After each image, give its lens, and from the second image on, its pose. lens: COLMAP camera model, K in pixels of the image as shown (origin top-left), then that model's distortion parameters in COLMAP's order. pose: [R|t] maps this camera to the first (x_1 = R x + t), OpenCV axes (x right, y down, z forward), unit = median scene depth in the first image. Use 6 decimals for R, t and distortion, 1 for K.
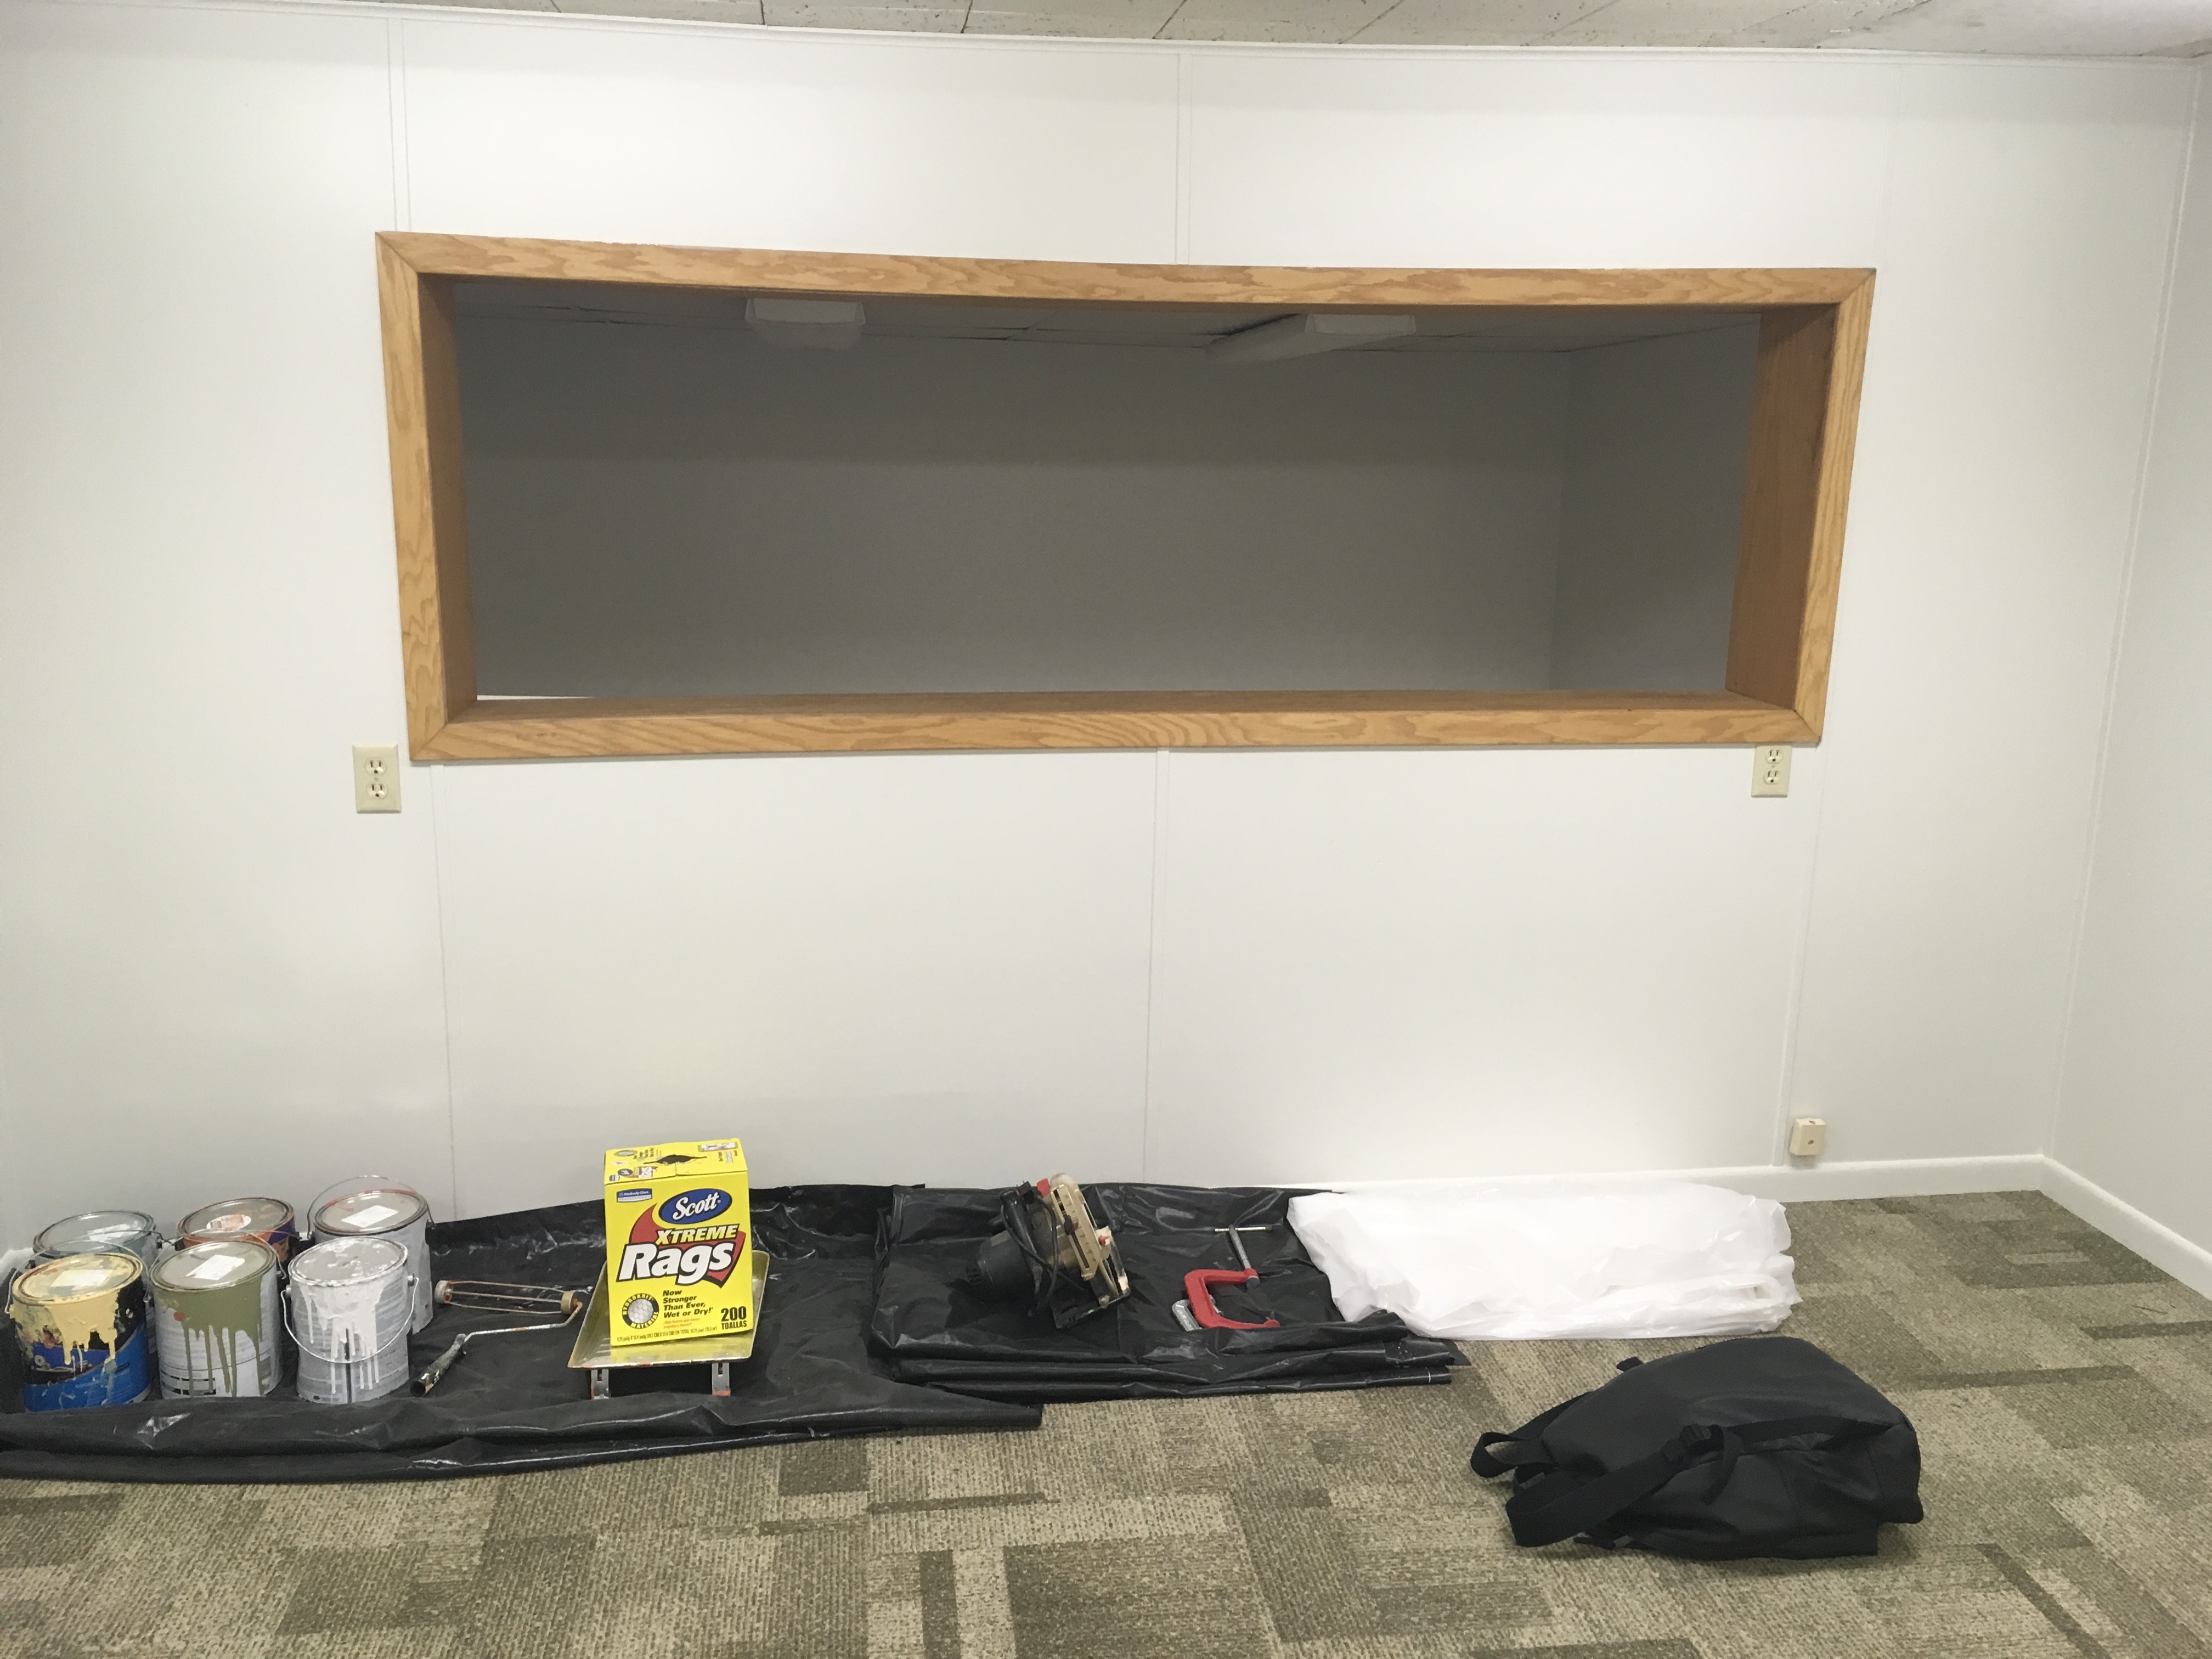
lens RADIAL K [[1870.0, 0, 1108.0], [0, 1870.0, 830.9], [0, 0, 1]] dist [0.080474, -0.106950]
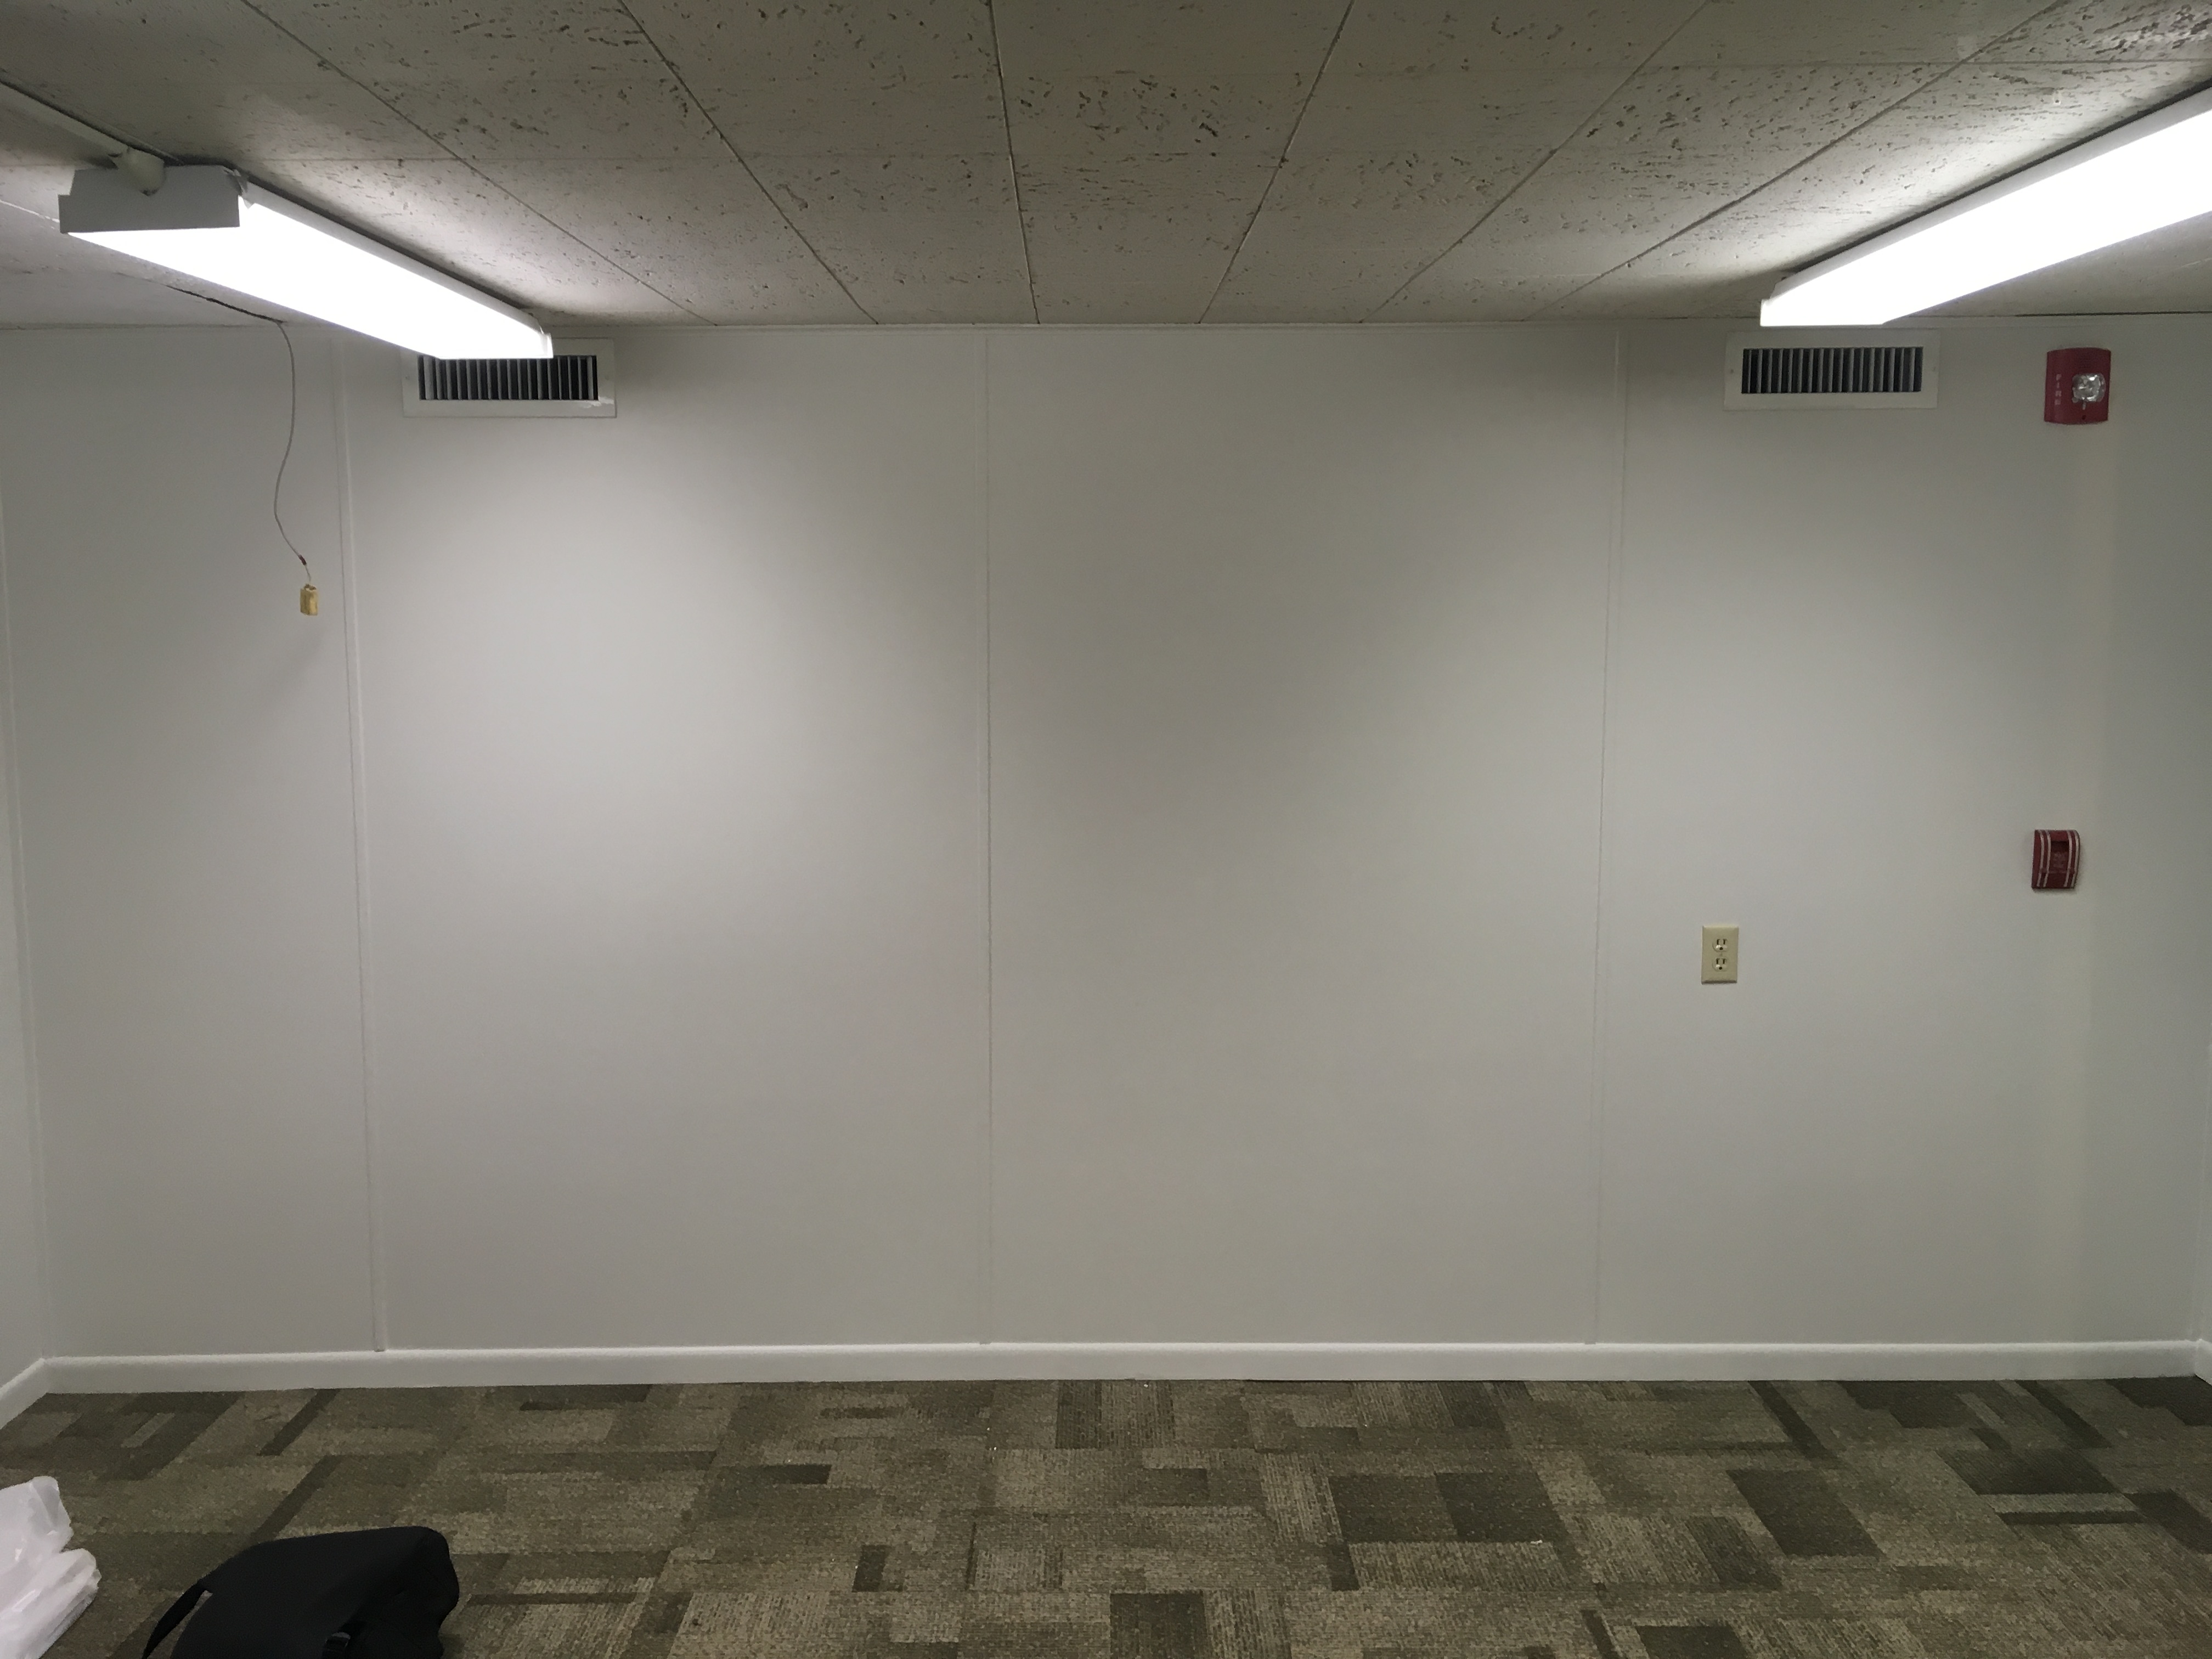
lens RADIAL K [[1870.0, 0, 1087.5], [0, 1870.0, 829.5], [0, 0, 1]] dist [0.080474, -0.106950]
pose [[0.131124, -0.133219, 0.982374, -0.480603], [0.217159, 0.970724, 0.102654, -0.106582], [-0.967289, 0.199871, 0.156215, 0.280156]]
